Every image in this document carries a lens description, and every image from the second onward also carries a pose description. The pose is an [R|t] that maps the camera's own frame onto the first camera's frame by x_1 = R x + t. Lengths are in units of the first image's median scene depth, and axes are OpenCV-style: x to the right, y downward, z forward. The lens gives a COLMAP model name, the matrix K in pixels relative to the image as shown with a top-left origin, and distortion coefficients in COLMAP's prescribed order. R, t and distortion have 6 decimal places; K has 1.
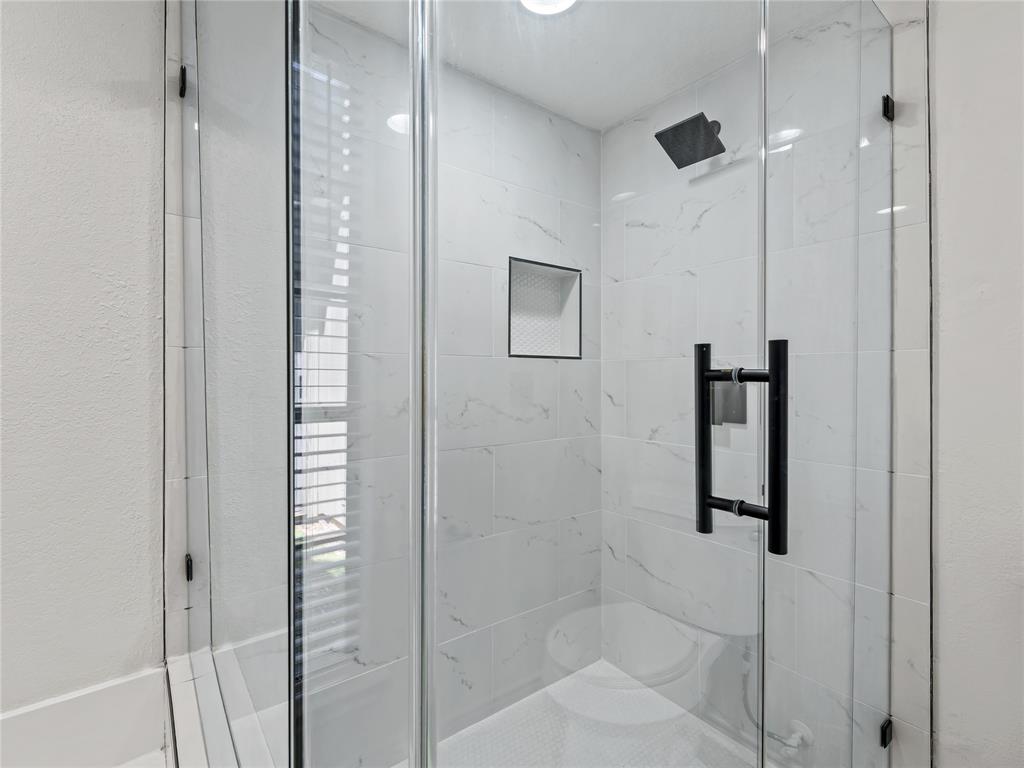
lens RADIAL K [[484.6, 0, 516.4], [0, 484.6, 377.0], [0, 0, 1]] dist [-0.001336, -0.000128]
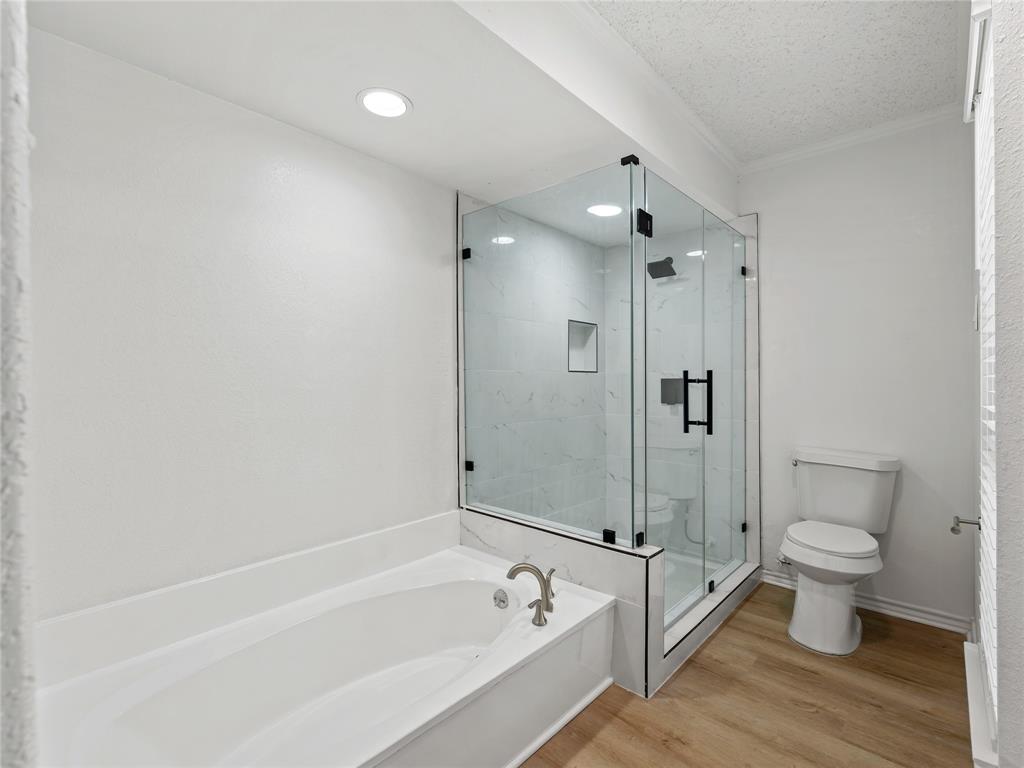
lens RADIAL K [[484.6, 0, 508.2], [0, 484.6, 386.1], [0, 0, 1]] dist [-0.001336, -0.000128]
pose [[0.984990, -0.008847, 0.172386, -0.761501], [0.007834, 0.999948, 0.006560, 0.000780], [-0.172435, -0.005111, 0.985008, -1.109345]]
